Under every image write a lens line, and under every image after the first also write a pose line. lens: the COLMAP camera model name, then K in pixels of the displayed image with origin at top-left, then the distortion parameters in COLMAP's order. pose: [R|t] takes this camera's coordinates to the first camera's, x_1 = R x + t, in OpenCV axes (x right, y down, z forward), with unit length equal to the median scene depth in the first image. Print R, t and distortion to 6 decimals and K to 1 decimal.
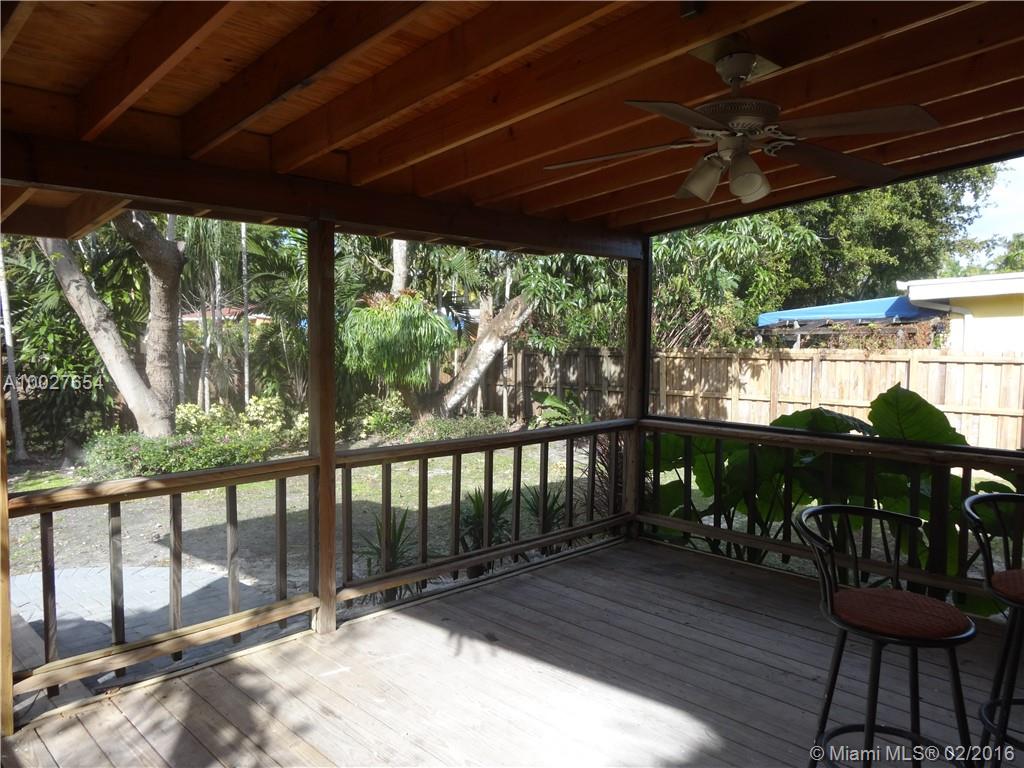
lens RADIAL K [[764.2, 0, 508.6], [0, 764.2, 380.4], [0, 0, 1]] dist [0.010065, 0.008513]
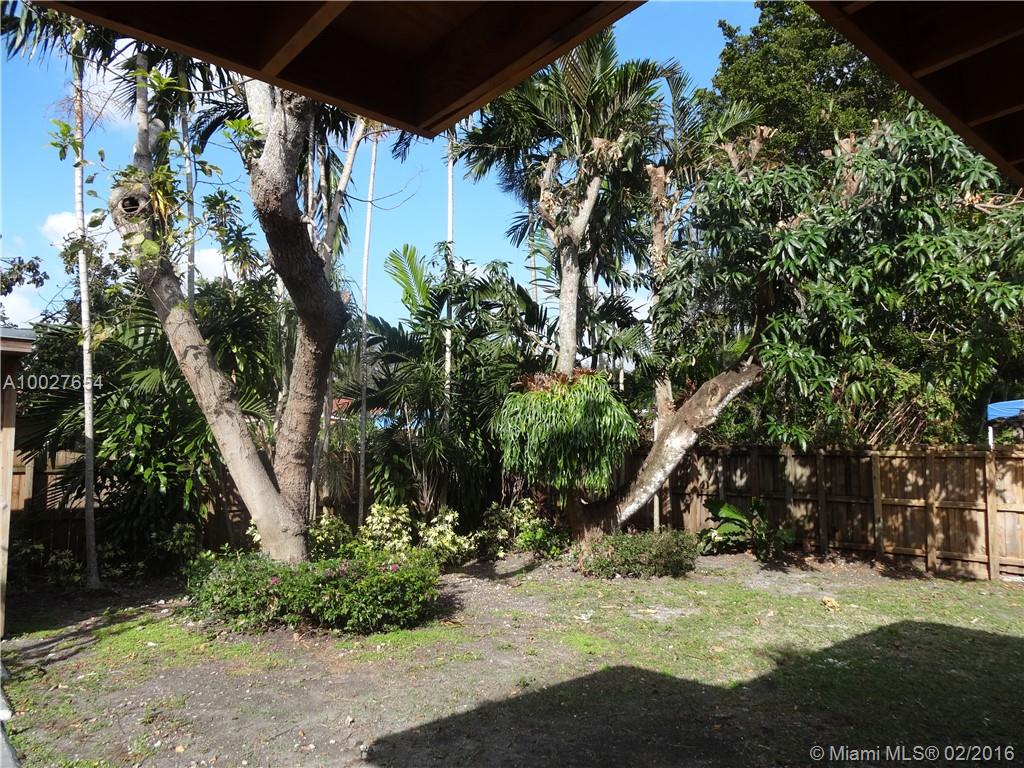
lens RADIAL K [[764.2, 0, 514.8], [0, 764.2, 386.8], [0, 0, 1]] dist [0.010065, 0.008513]
pose [[0.999663, -0.001260, -0.025915, -0.171807], [-0.002169, 0.991267, -0.131855, 0.004170], [0.025855, 0.131867, 0.990930, 0.203528]]
